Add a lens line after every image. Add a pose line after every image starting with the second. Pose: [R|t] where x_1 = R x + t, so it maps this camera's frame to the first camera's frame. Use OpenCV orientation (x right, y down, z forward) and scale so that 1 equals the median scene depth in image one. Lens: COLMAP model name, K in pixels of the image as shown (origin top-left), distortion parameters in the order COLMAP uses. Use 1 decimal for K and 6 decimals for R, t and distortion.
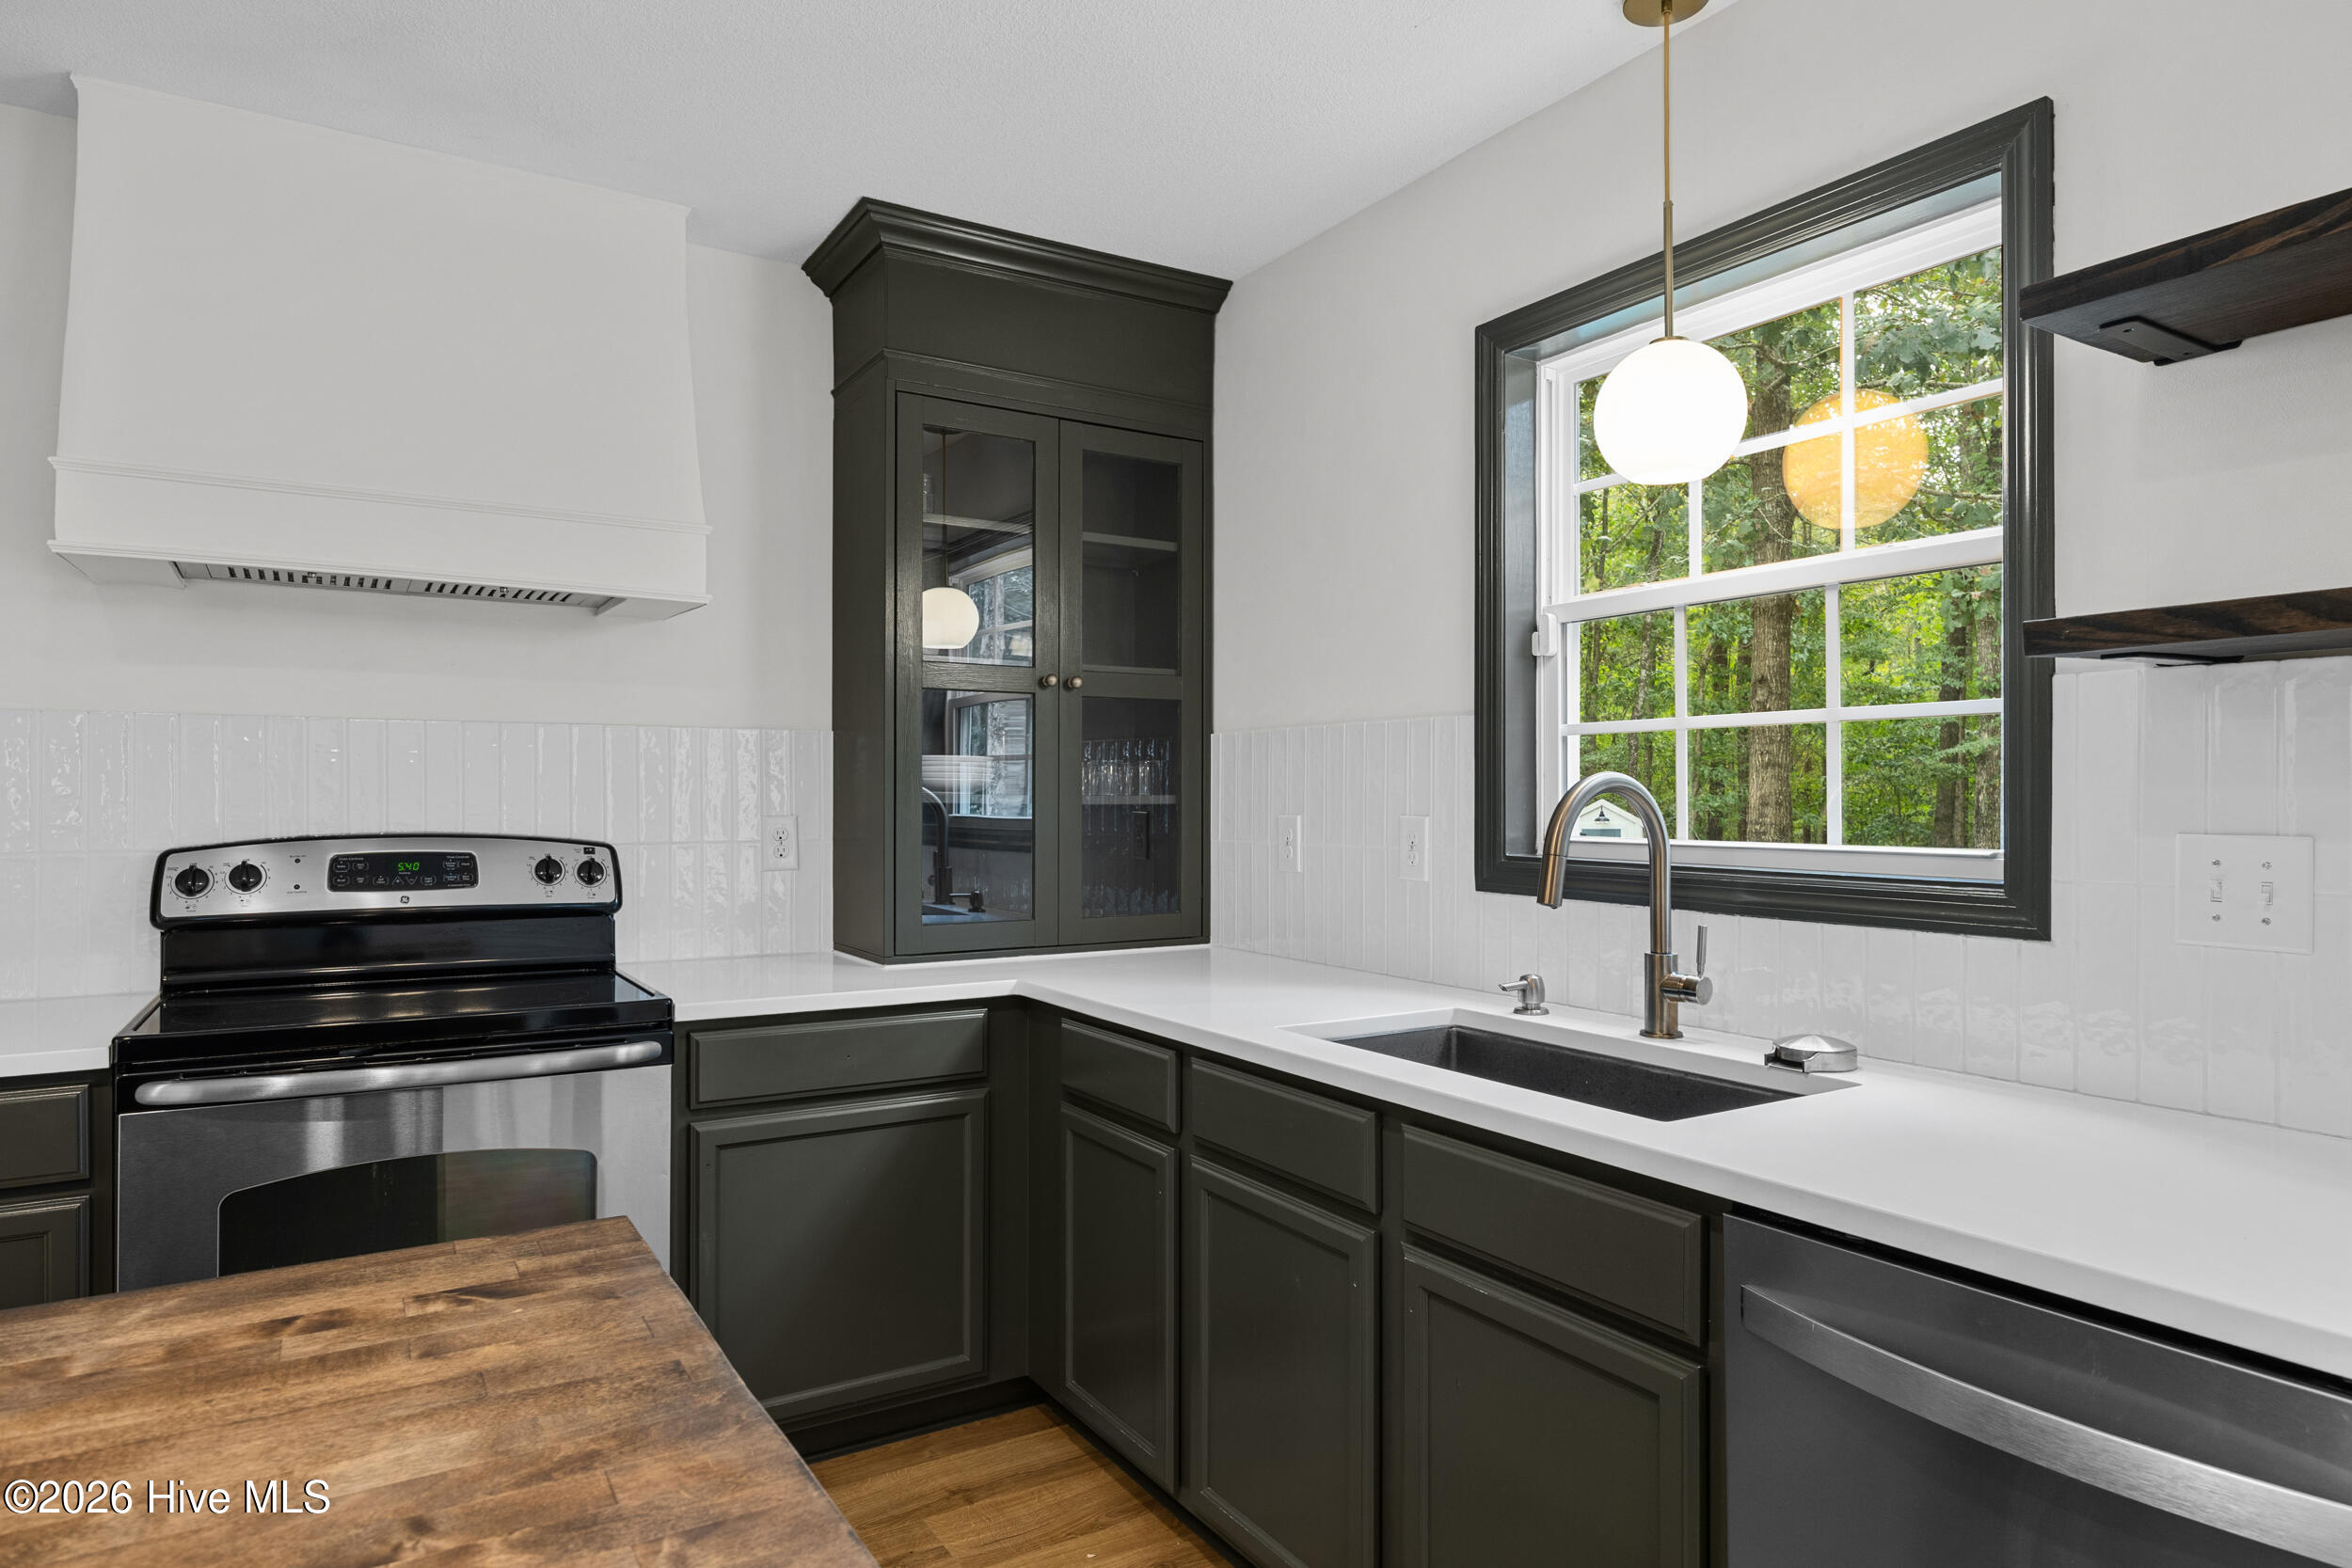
lens RADIAL K [[1354.5, 0, 1168.9], [0, 1354.5, 787.0], [0, 0, 1]] dist [-0.000867, -0.004662]
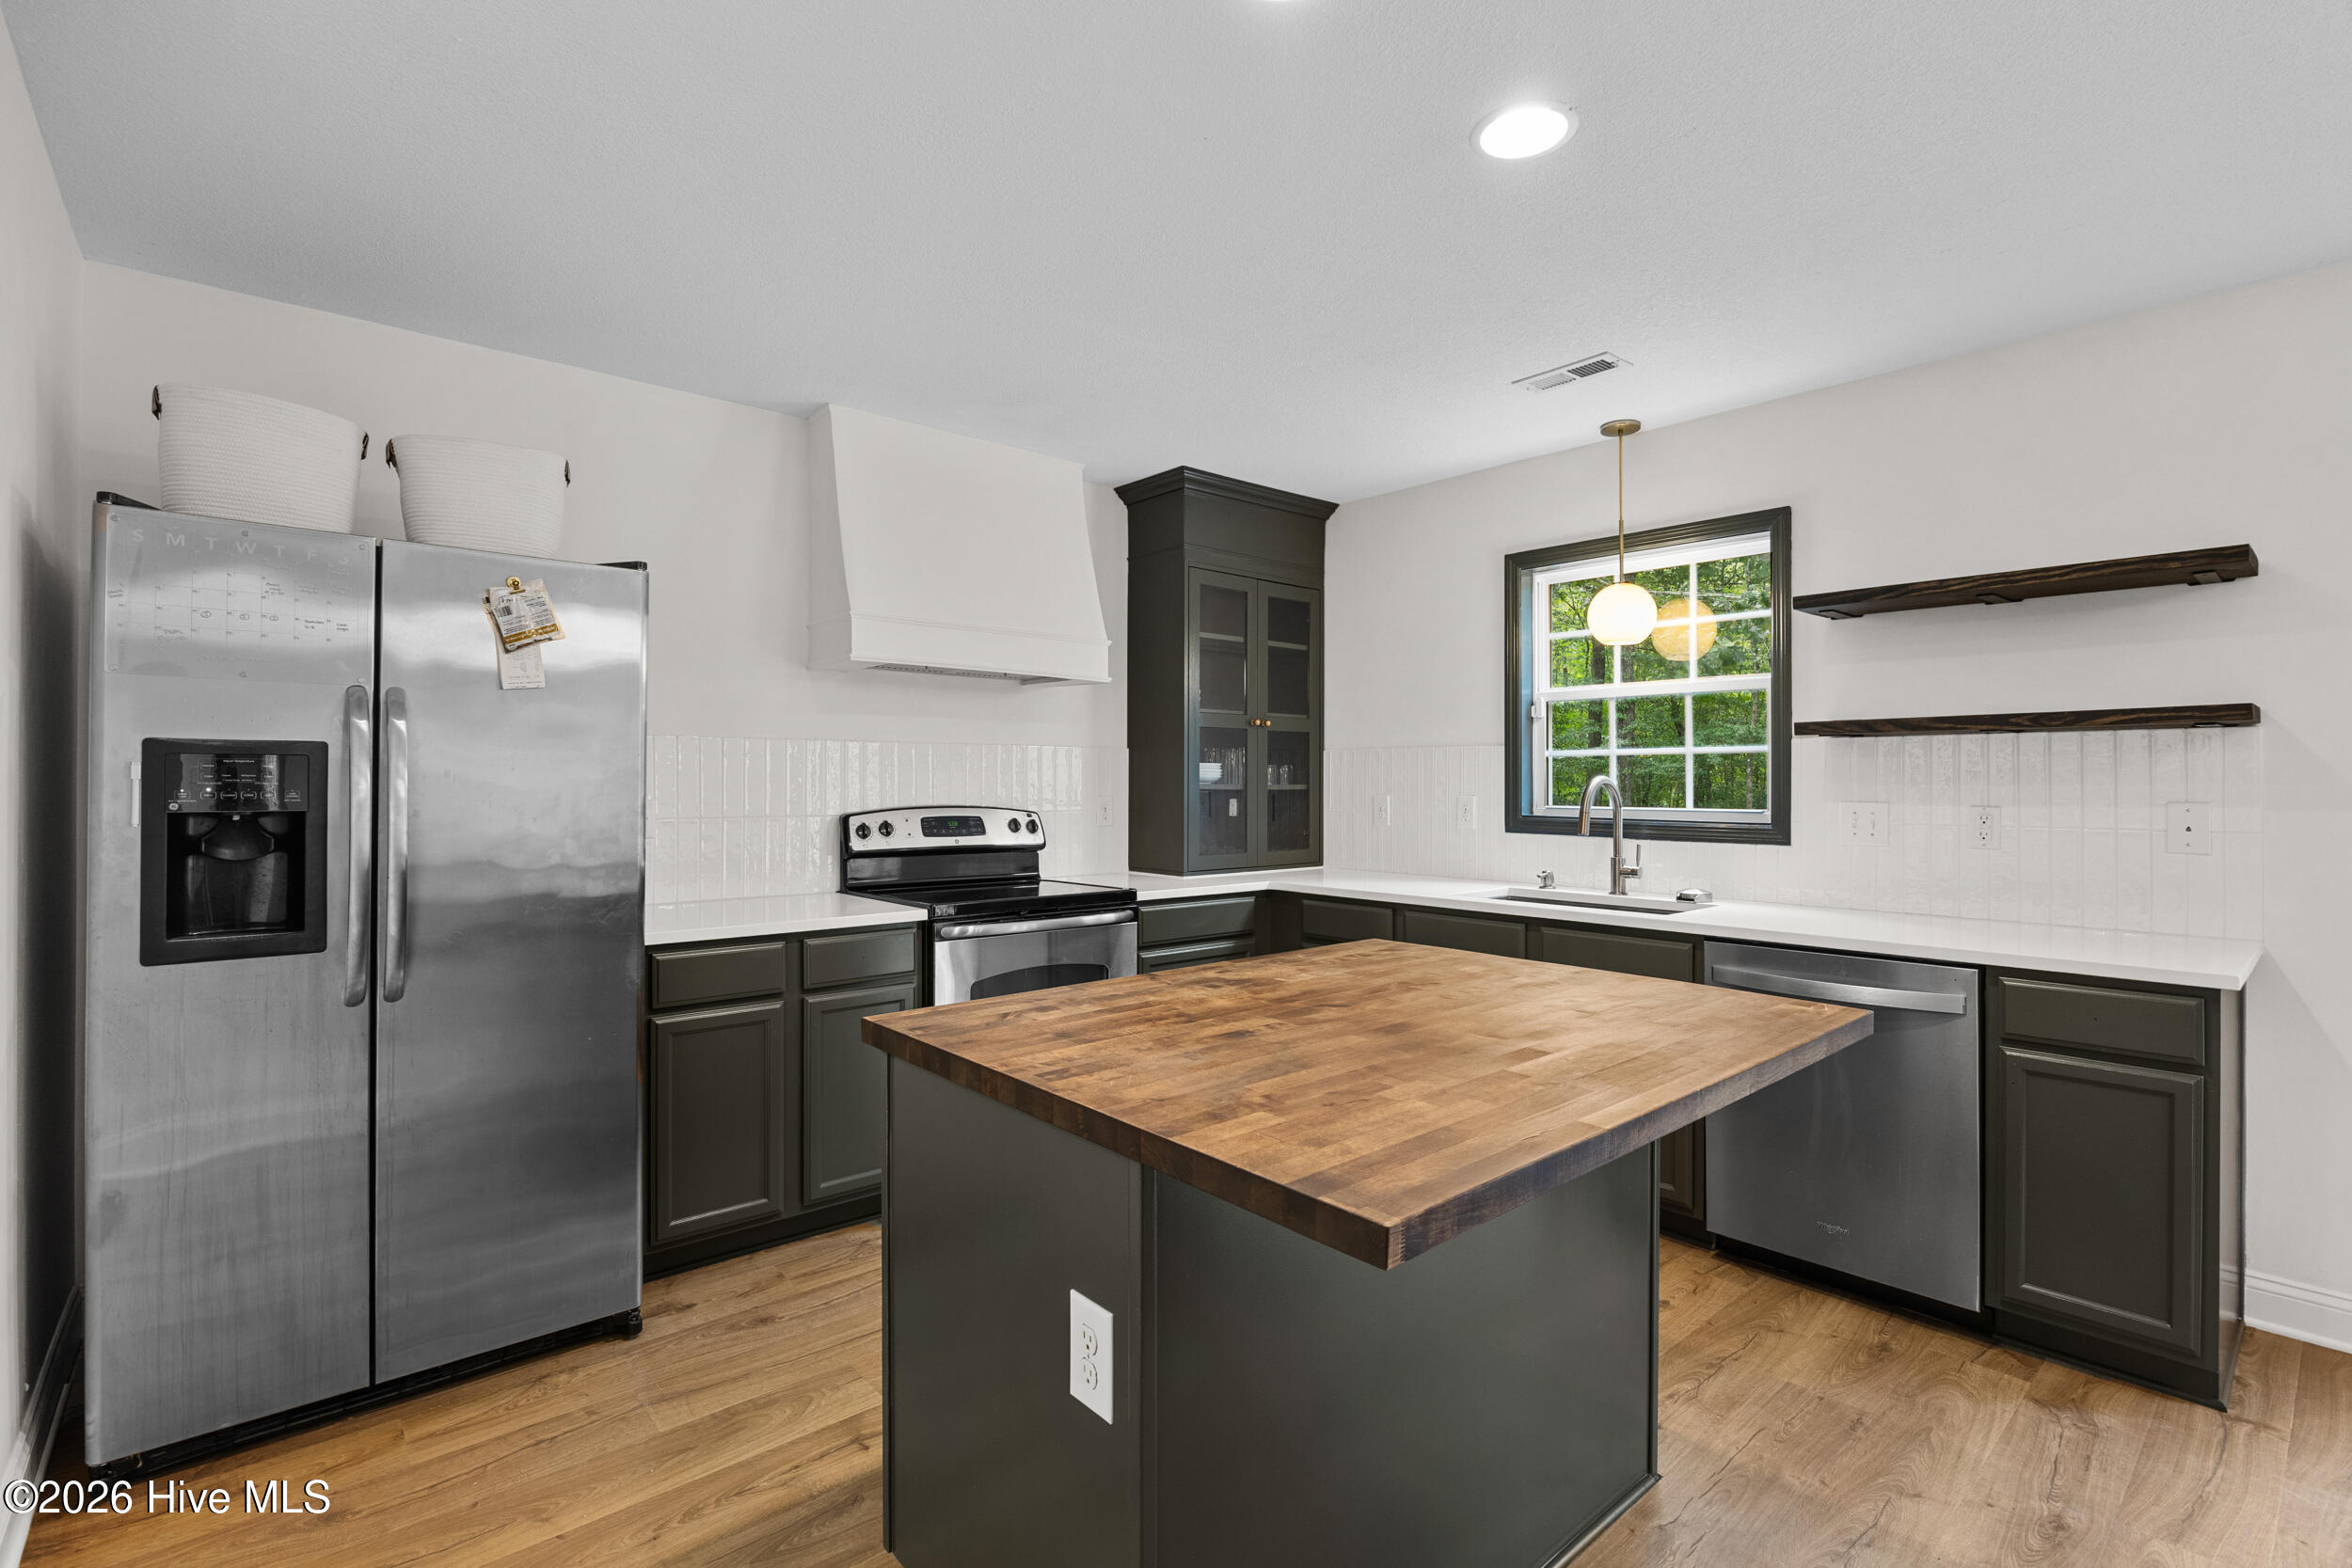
lens RADIAL K [[1065.1, 0, 1168.0], [0, 1065.1, 769.4], [0, 0, 1]] dist [-0.019450, 0.002101]
pose [[0.987290, 0.003388, 0.158891, -0.524009], [-0.002871, 0.999990, -0.003482, -0.010933], [-0.158902, 0.002982, 0.987290, -0.492718]]
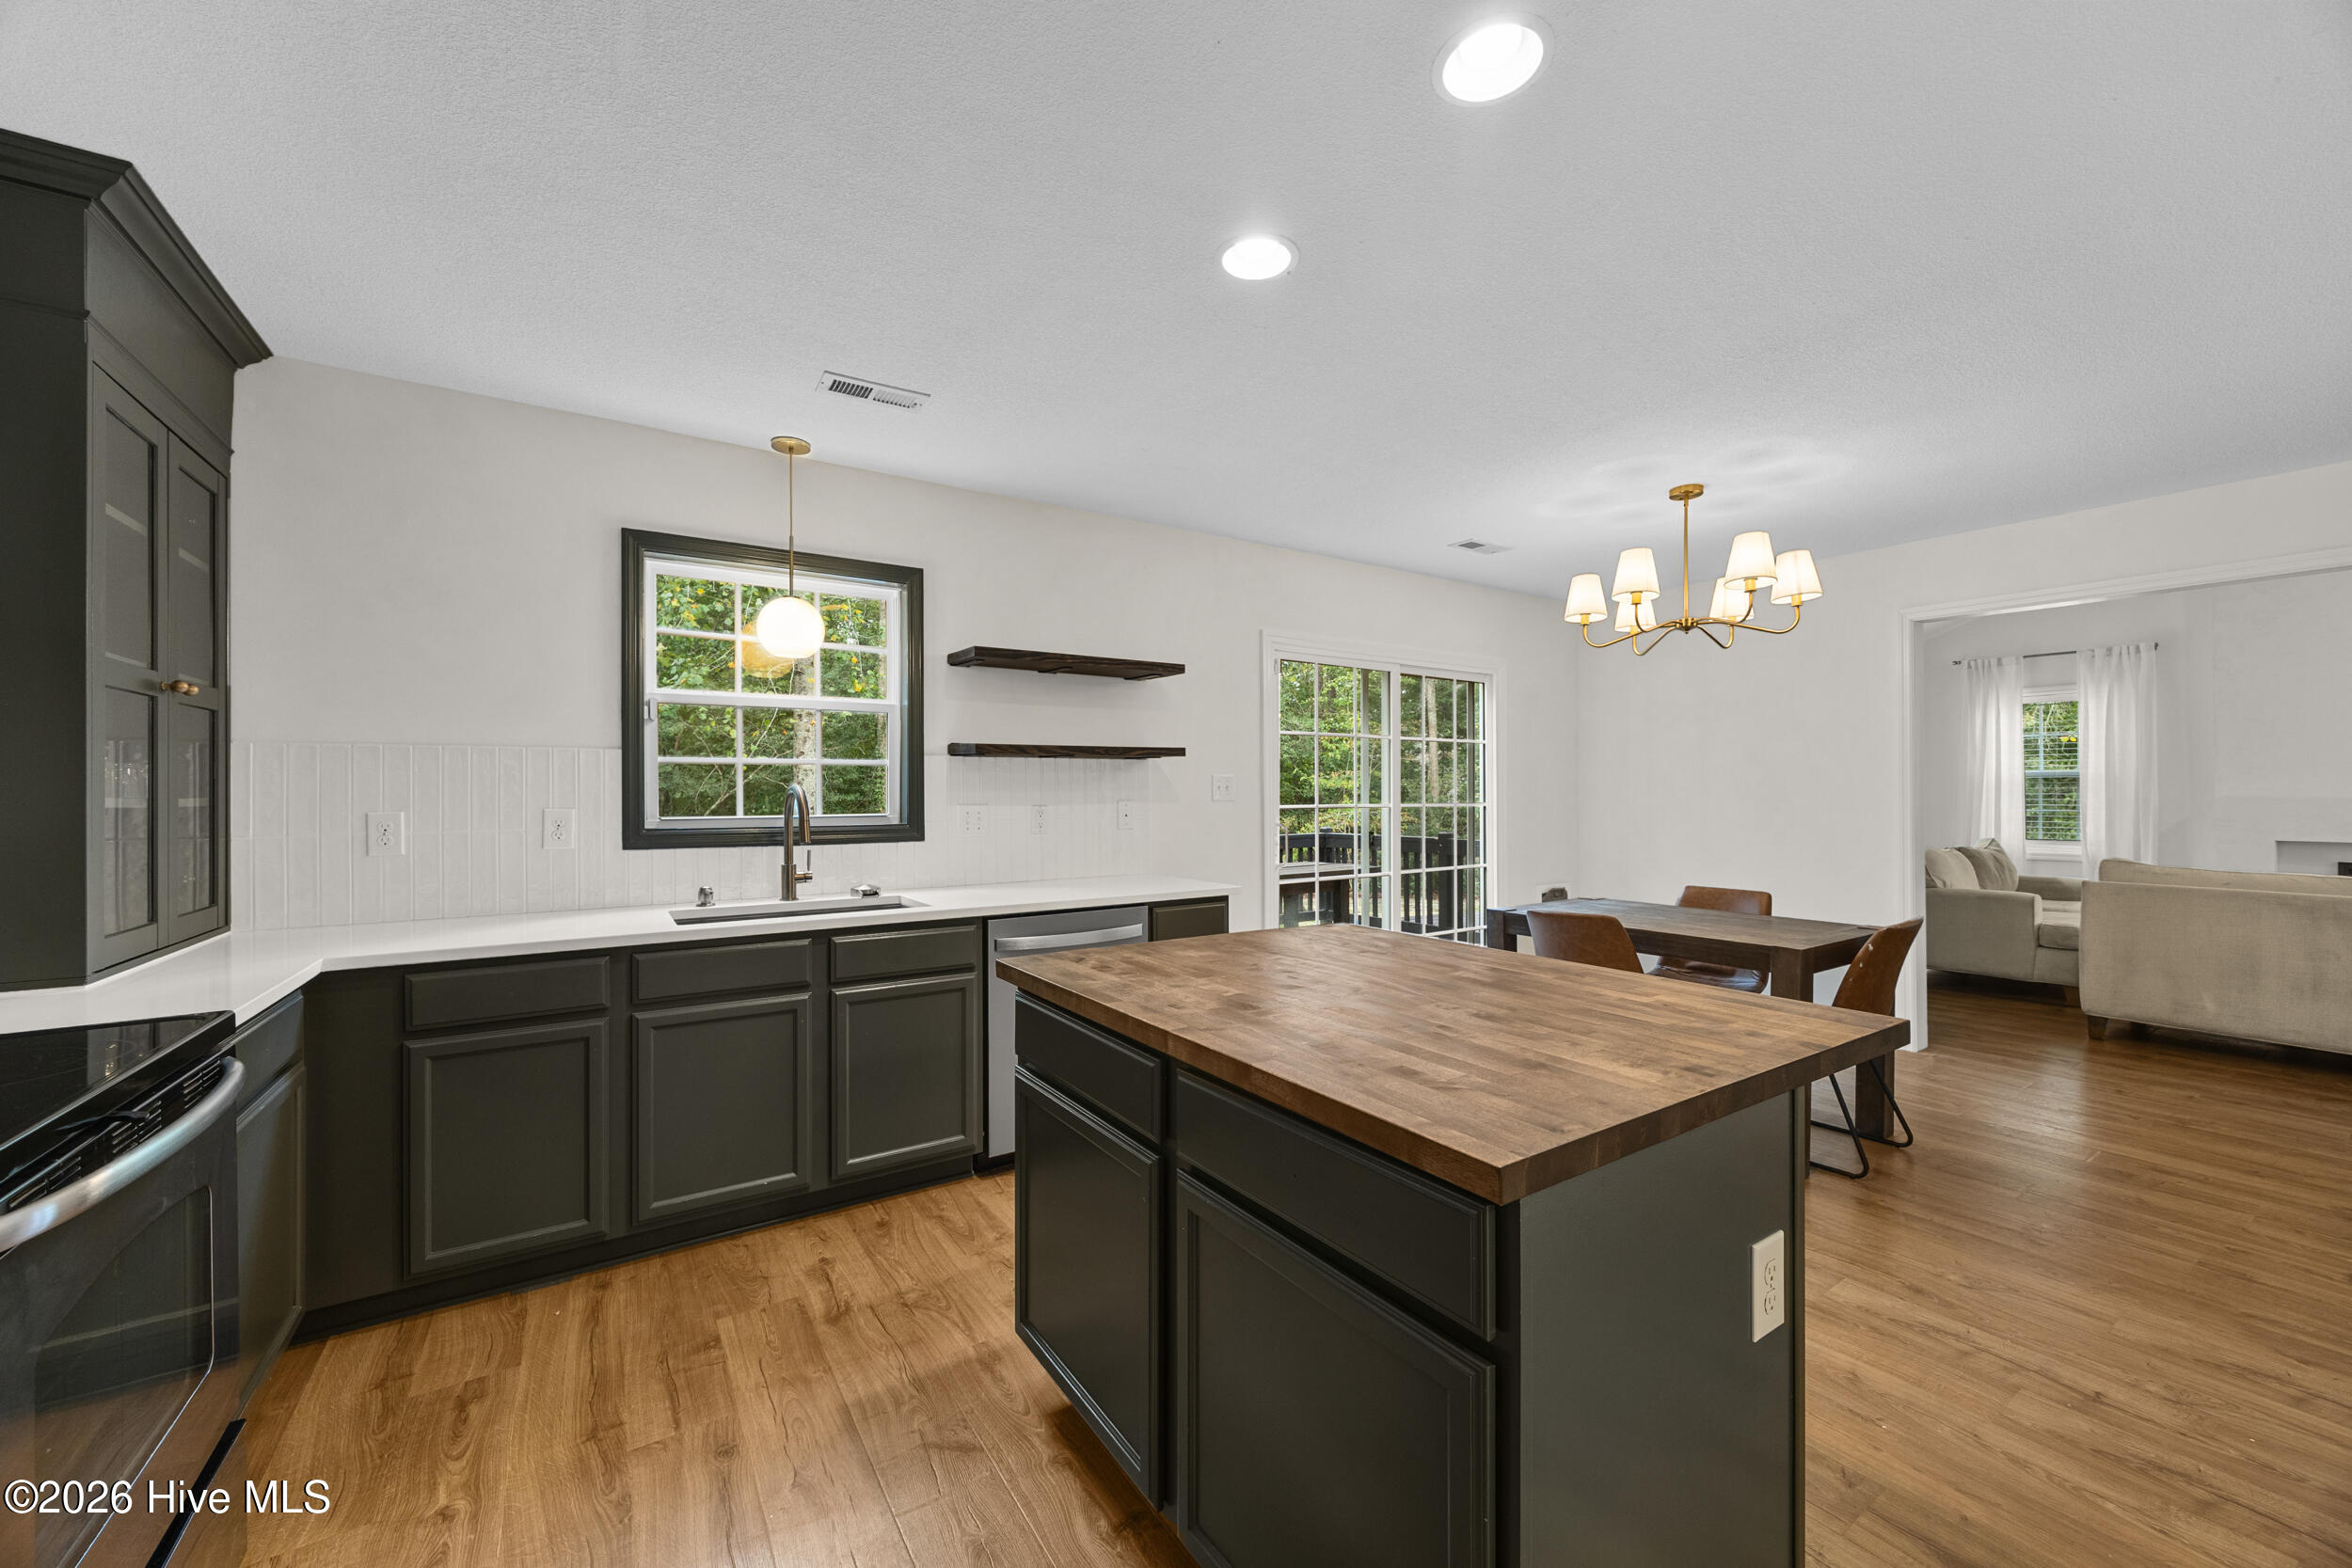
lens RADIAL K [[895.3, 0, 1175.6], [0, 895.3, 785.7], [0, 0, 1]] dist [-0.001541, 0.000373]
pose [[-0.031037, 0.004263, 0.999509, -0.946623], [-0.003530, 0.999984, -0.004375, -0.004009], [-0.999512, -0.003664, -0.031021, 0.322010]]
